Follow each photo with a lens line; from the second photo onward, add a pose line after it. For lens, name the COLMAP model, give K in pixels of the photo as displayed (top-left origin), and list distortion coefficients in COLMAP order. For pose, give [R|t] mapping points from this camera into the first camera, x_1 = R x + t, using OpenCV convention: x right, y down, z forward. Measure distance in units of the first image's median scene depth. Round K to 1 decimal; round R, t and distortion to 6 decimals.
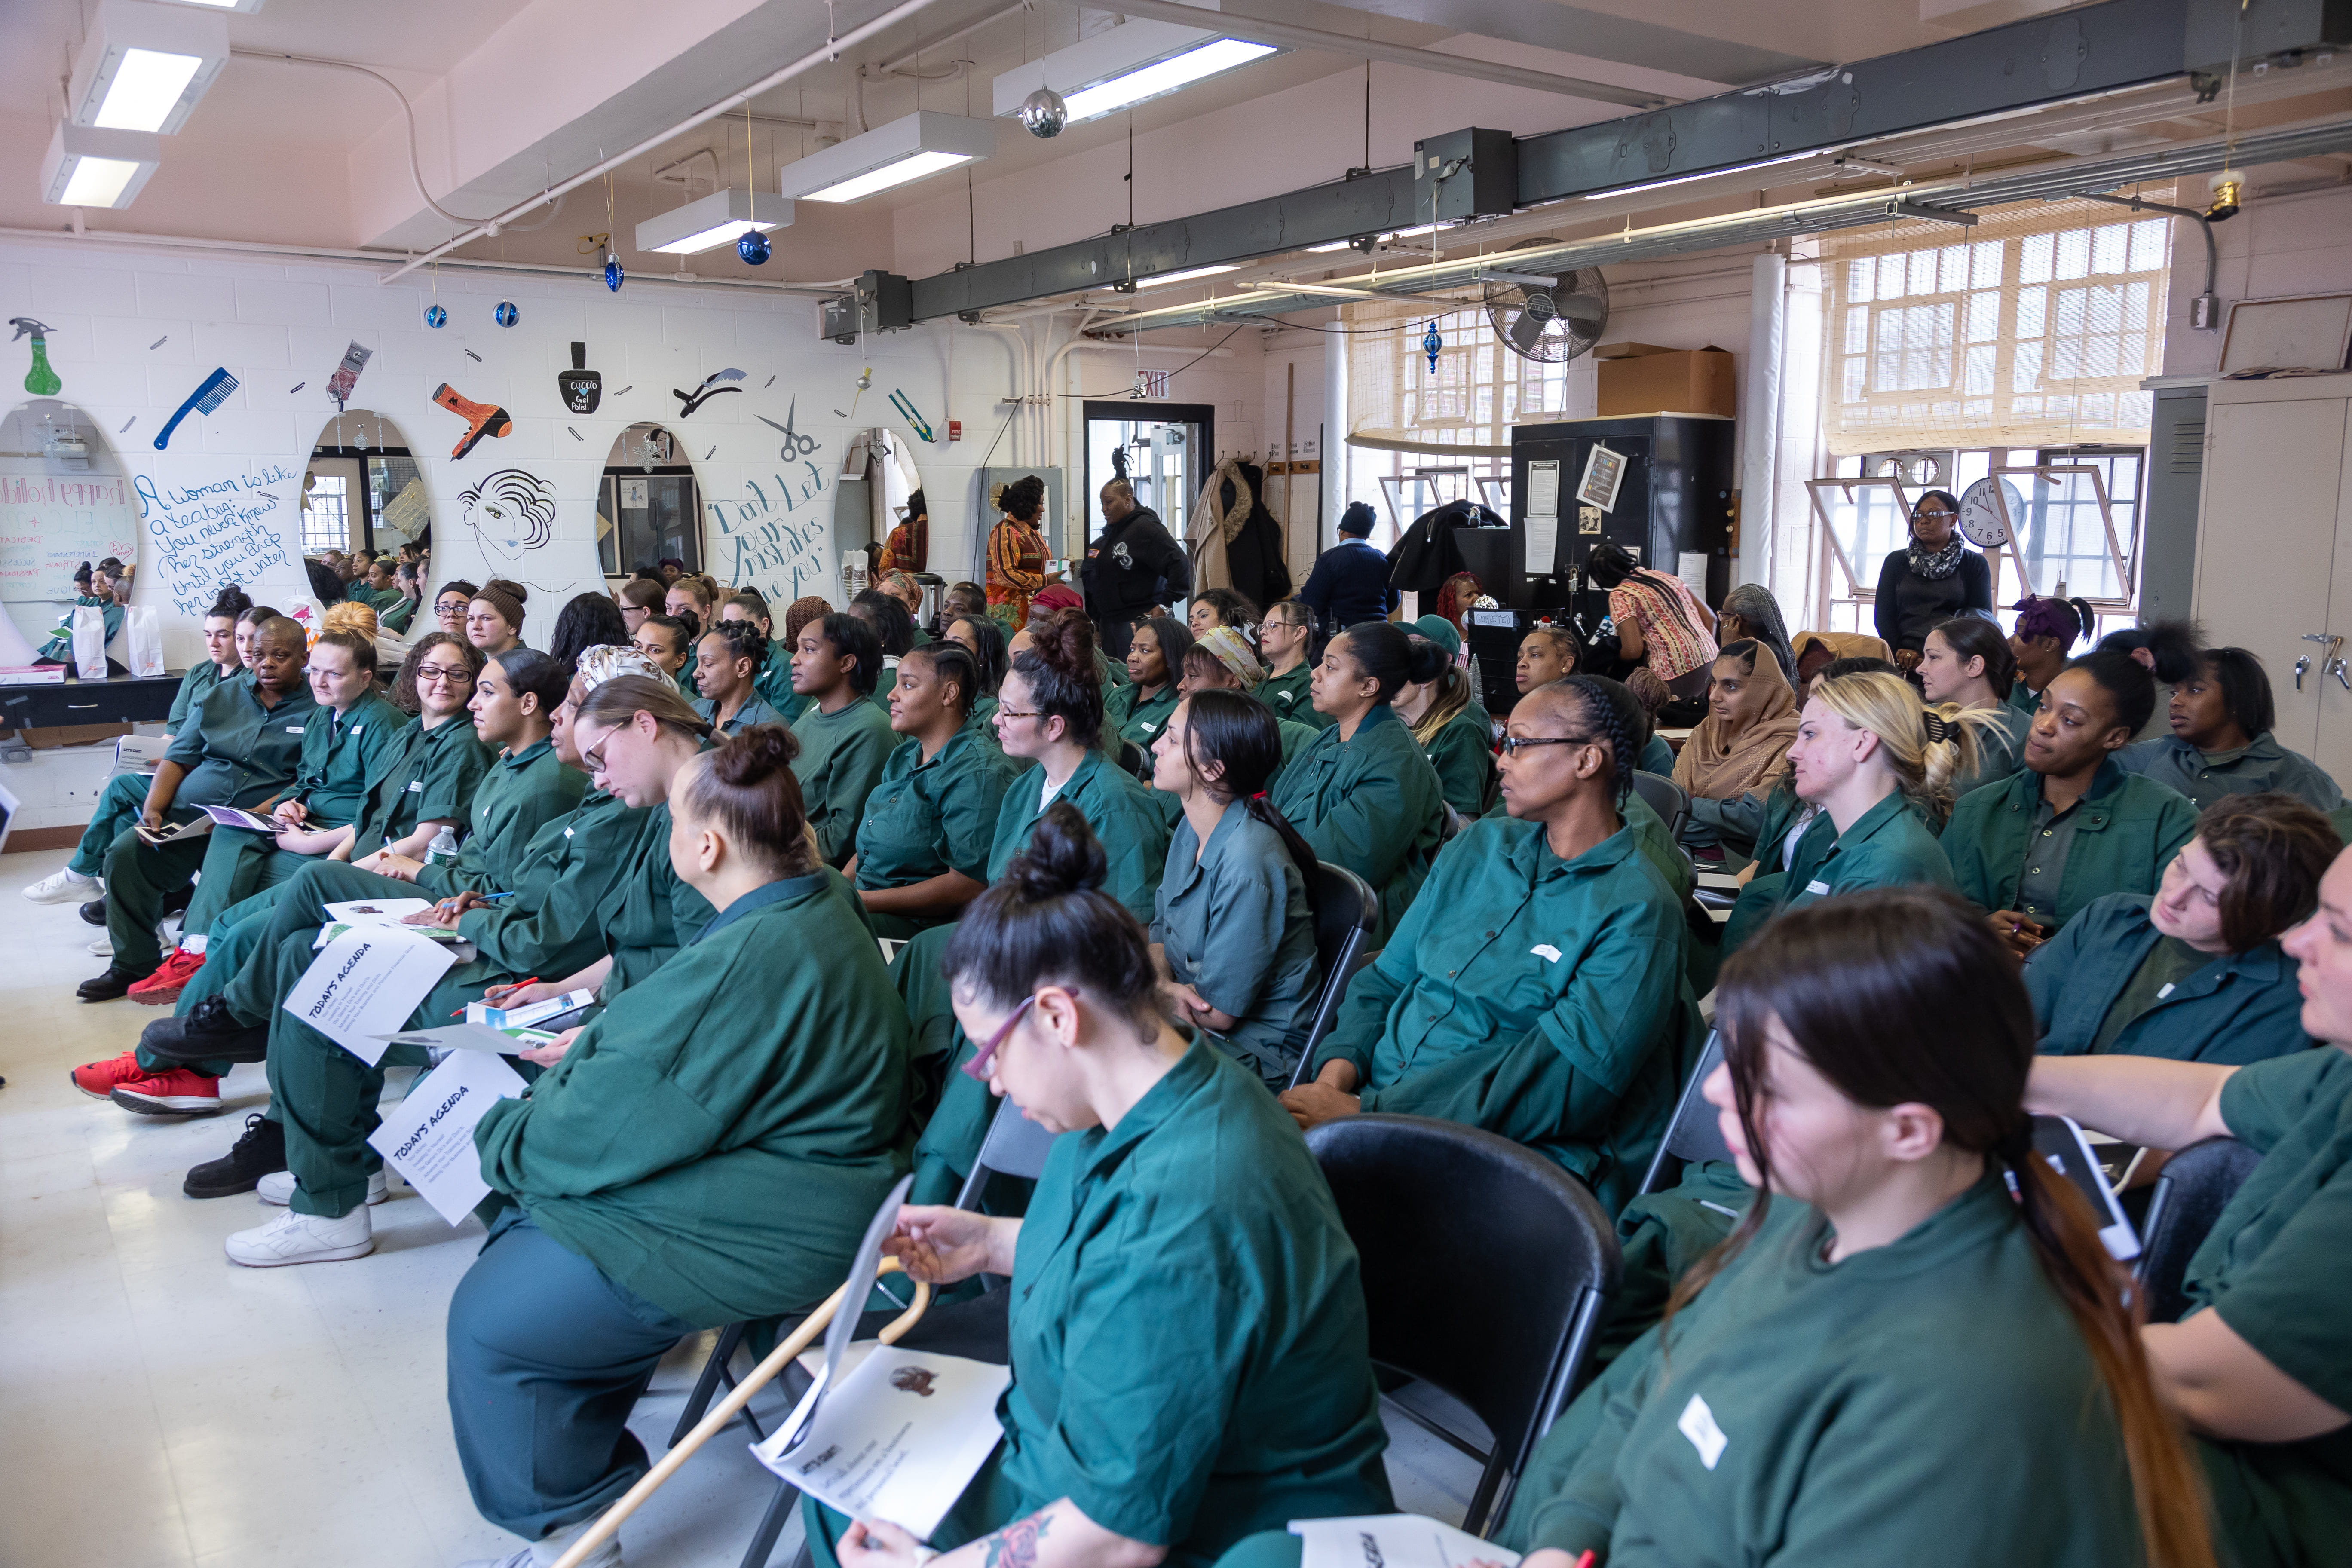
lens RADIAL K [[1771.9, 0, 1176.0], [0, 1771.9, 784.0], [0, 0, 1]] dist [0.002775, 0.003991]
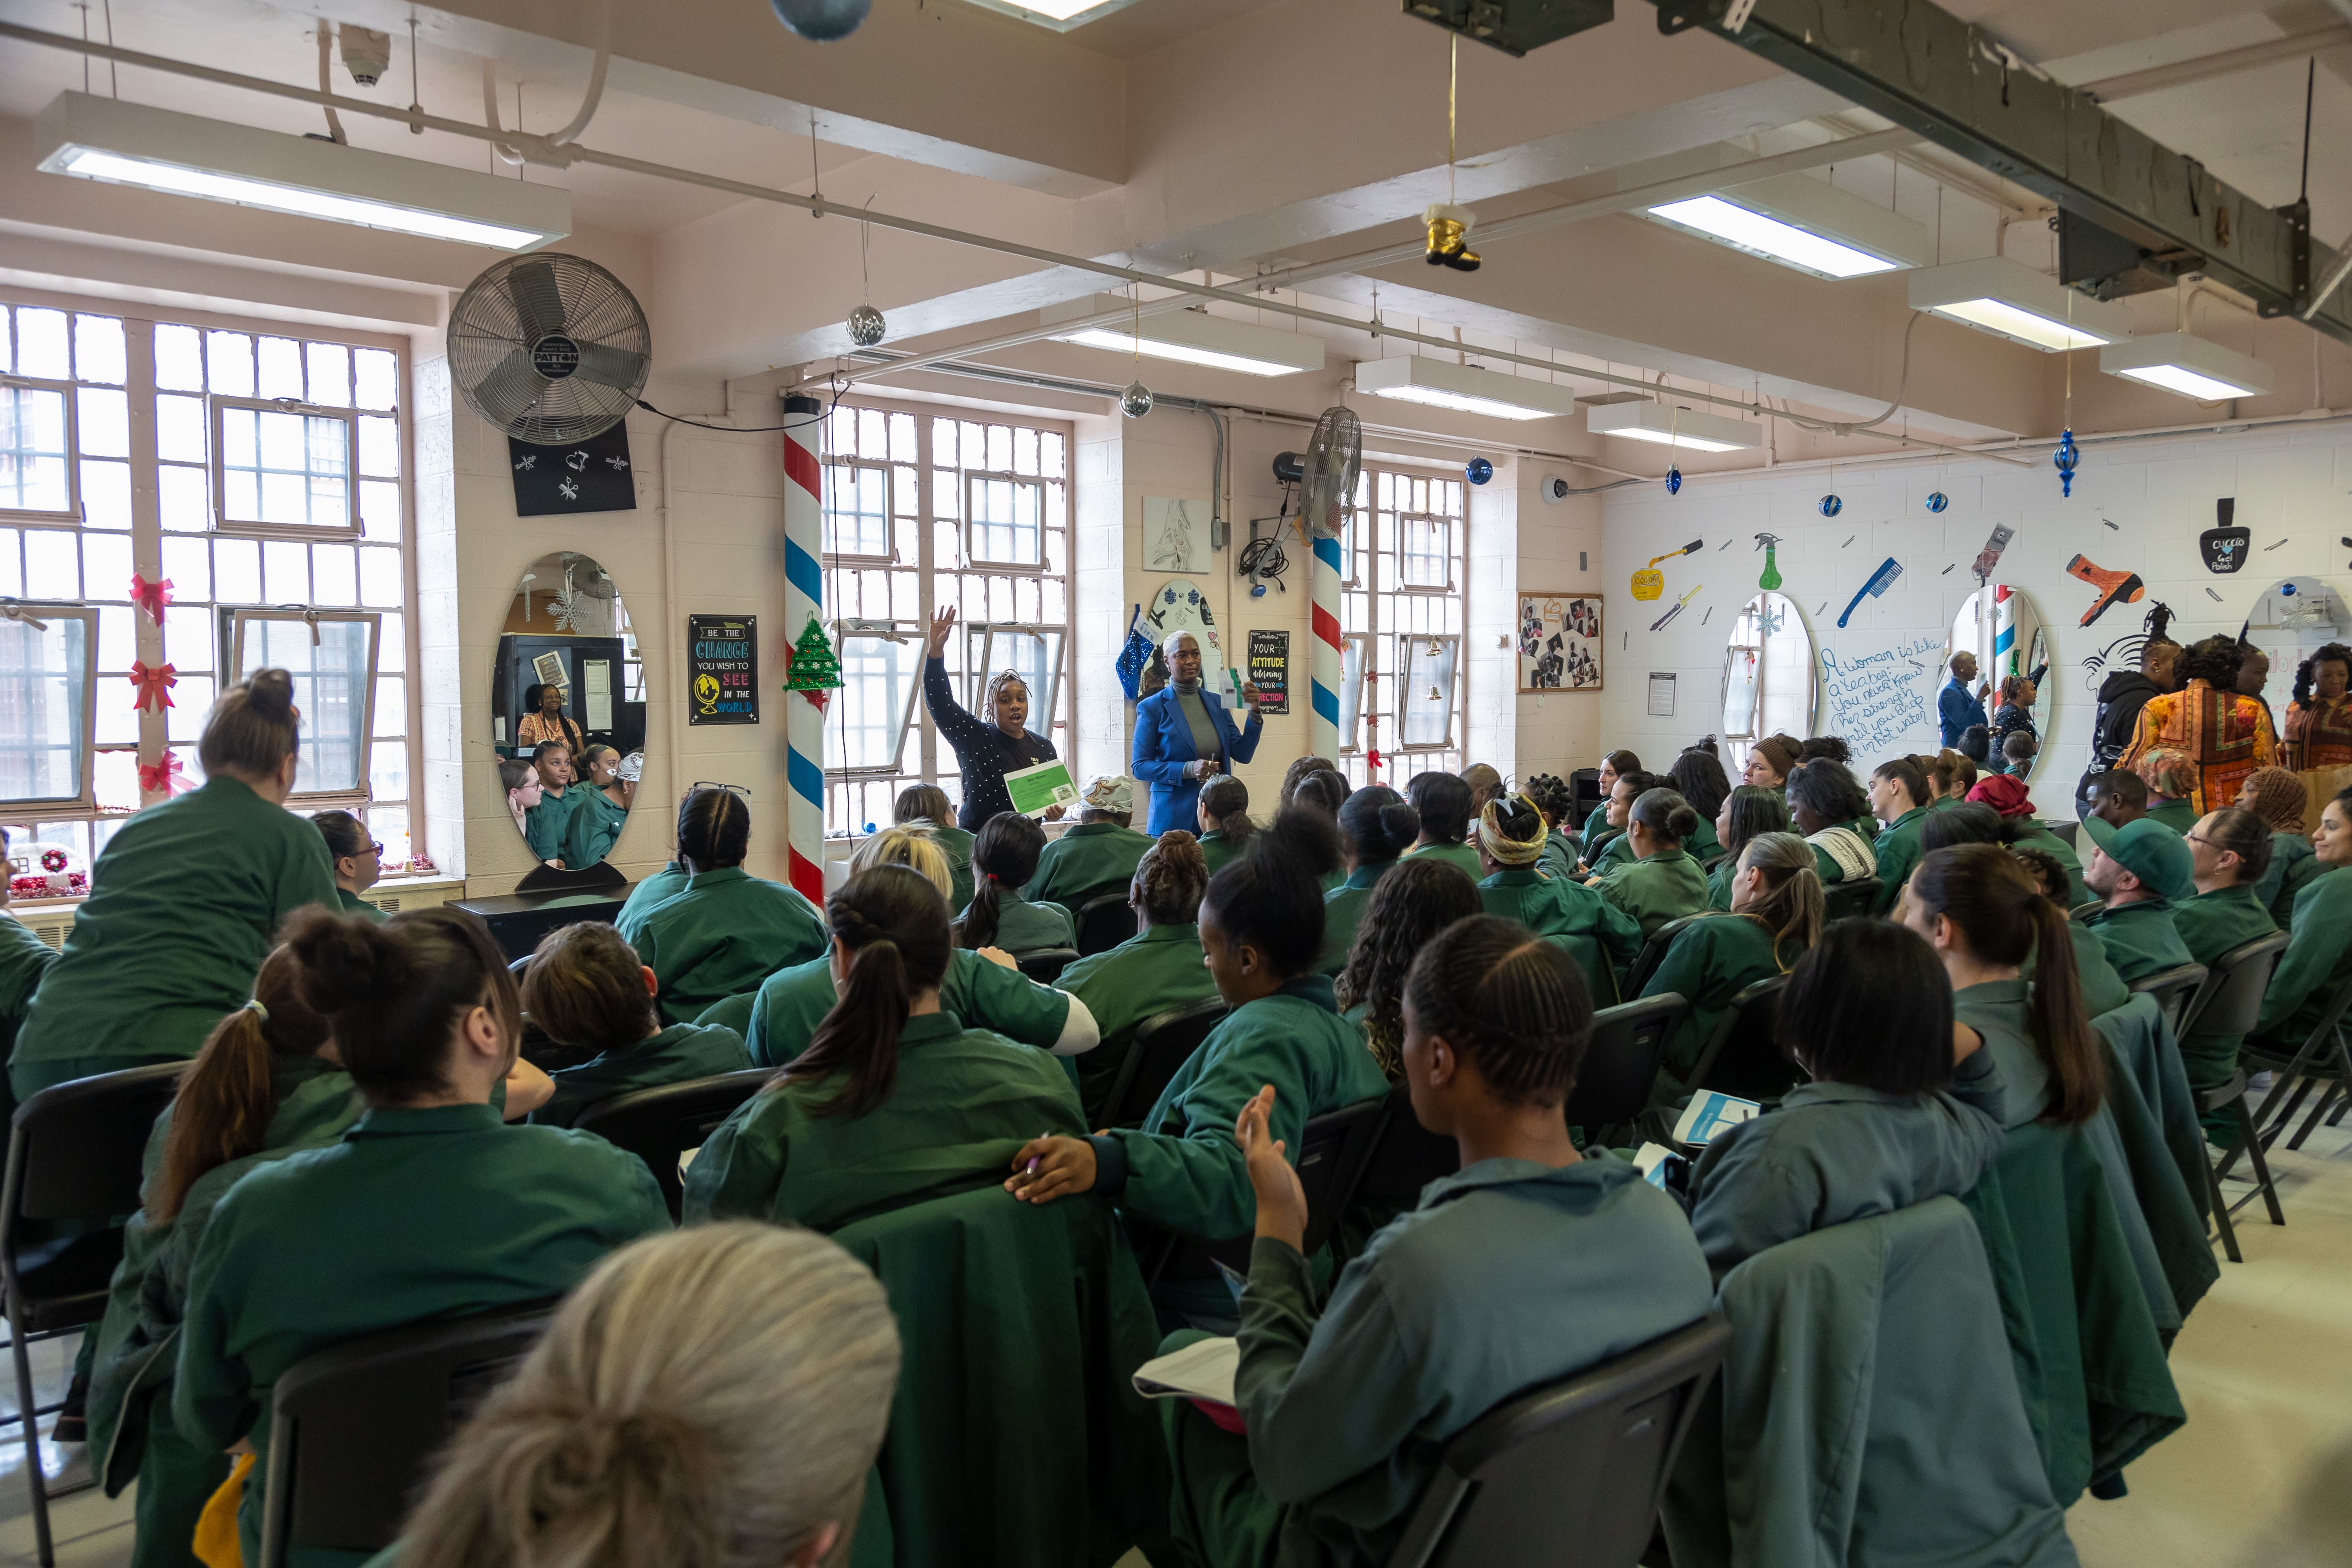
lens RADIAL K [[1771.9, 0, 1176.0], [0, 1771.9, 784.0], [0, 0, 1]] dist [0.002775, 0.003991]
pose [[0.160558, 0.058383, -0.985298, 0.554773], [-0.149657, 0.988148, 0.034165, -0.052944], [0.975615, 0.141971, 0.167392, 0.350383]]
